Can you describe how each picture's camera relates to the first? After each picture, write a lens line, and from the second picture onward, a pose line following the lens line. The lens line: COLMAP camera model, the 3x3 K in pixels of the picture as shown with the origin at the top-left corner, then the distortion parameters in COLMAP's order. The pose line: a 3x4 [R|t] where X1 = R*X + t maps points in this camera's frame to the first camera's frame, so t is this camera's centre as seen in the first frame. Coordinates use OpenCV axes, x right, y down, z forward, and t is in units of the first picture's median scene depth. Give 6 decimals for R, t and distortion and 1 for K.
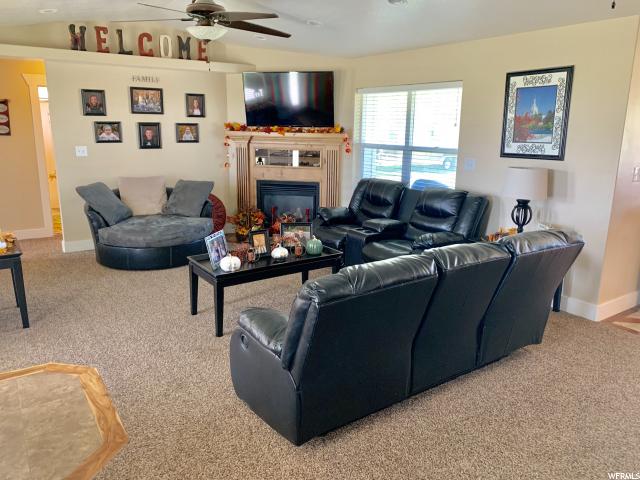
lens RADIAL K [[486.8, 0, 320.9], [0, 486.8, 239.5], [0, 0, 1]] dist [-0.012537, 0.004147]
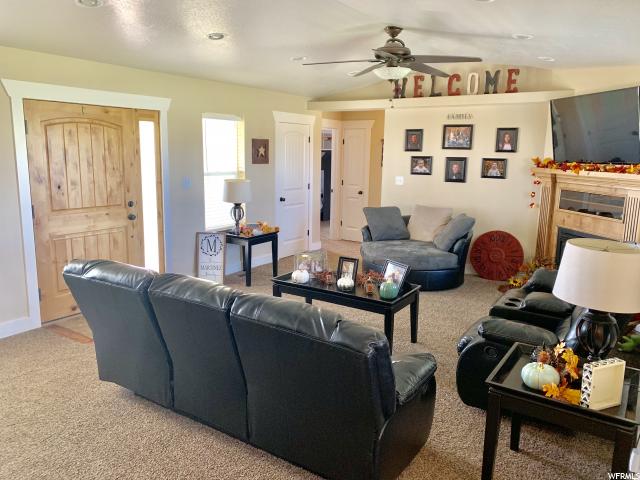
lens RADIAL K [[486.8, 0, 321.4], [0, 486.8, 239.2], [0, 0, 1]] dist [-0.012537, 0.004147]
pose [[0.380420, 0.152627, -0.912132, 0.533529], [-0.226886, 0.971549, 0.067943, -0.076871], [0.896551, 0.181103, 0.404226, 0.357962]]
